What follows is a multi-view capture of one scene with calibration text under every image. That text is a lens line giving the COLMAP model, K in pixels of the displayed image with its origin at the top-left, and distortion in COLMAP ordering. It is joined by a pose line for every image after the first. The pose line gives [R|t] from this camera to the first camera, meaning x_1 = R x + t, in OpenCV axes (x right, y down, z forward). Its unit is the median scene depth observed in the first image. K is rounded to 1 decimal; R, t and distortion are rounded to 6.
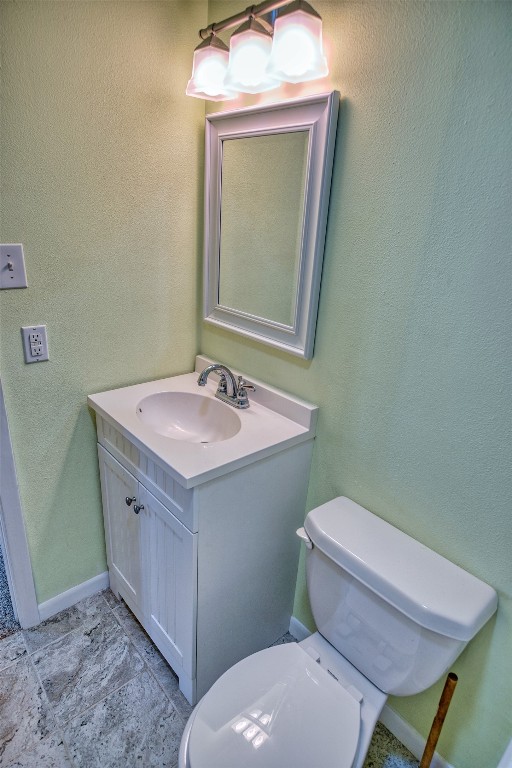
lens RADIAL K [[437.6, 0, 256.0], [0, 437.6, 384.0], [0, 0, 1]] dist [-0.031741, 0.024577]
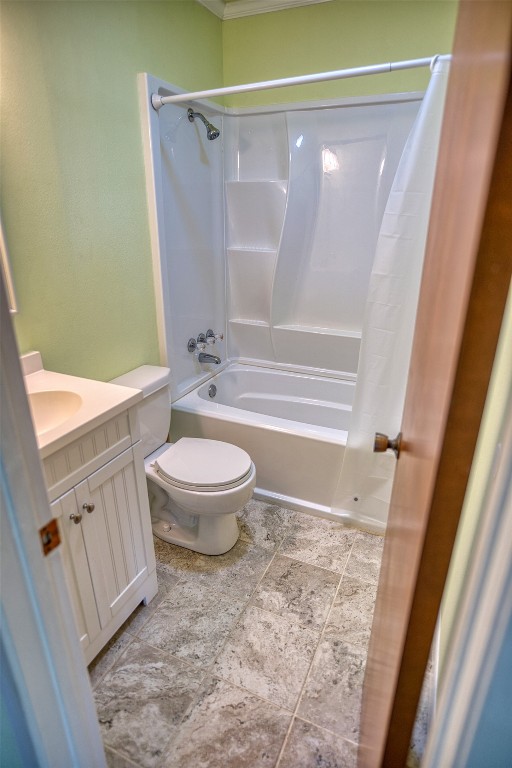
lens RADIAL K [[437.6, 0, 256.0], [0, 437.6, 384.0], [0, 0, 1]] dist [-0.031741, 0.024577]
pose [[-0.413195, -0.395415, 0.820315, -1.040113], [0.306450, 0.787893, 0.534146, -0.299524], [-0.857530, 0.472093, -0.204379, 0.727914]]
